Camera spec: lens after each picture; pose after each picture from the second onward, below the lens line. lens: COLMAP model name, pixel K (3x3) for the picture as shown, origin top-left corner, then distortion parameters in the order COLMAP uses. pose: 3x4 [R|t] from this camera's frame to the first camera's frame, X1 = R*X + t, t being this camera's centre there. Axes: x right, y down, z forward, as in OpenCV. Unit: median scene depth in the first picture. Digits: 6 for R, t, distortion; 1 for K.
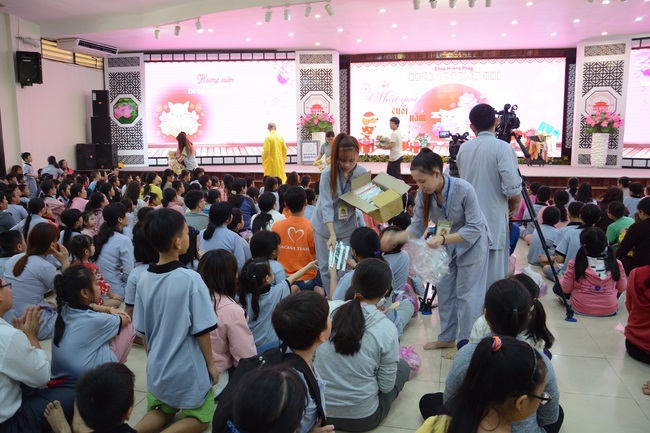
lens RADIAL K [[509.6, 0, 325.0], [0, 509.6, 216.5], [0, 0, 1]] dist [-0.161014, 0.135927]
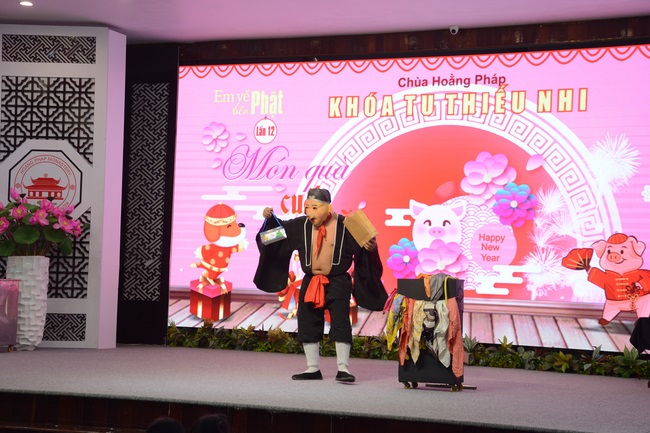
lens RADIAL K [[1264.2, 0, 325.0], [0, 1264.2, 216.5], [0, 0, 1]] dist [0.410496, 0.021805]
pose [[0.986256, 0.032339, -0.162027, 0.337641], [-0.064609, 0.978058, -0.198062, -0.032578], [0.152067, 0.205809, 0.966705, 0.181537]]
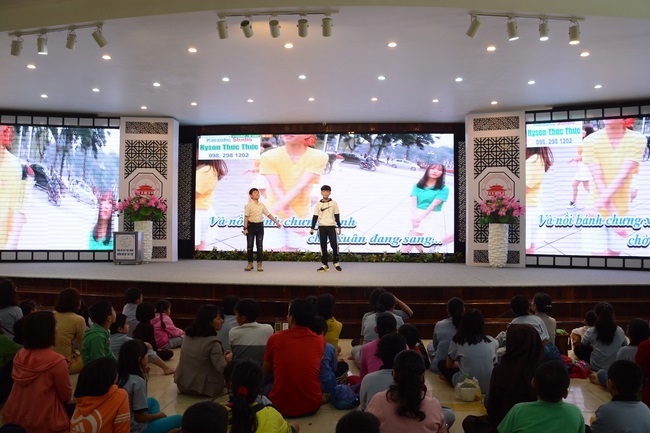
lens RADIAL K [[504.9, 0, 325.0], [0, 504.9, 216.5], [0, 0, 1]] dist [-0.161704, 0.129441]
pose [[0.985631, 0.016649, 0.168088, 0.135064], [0.013190, 0.984505, -0.174859, -0.040232], [-0.168394, 0.174564, 0.970140, 0.237754]]
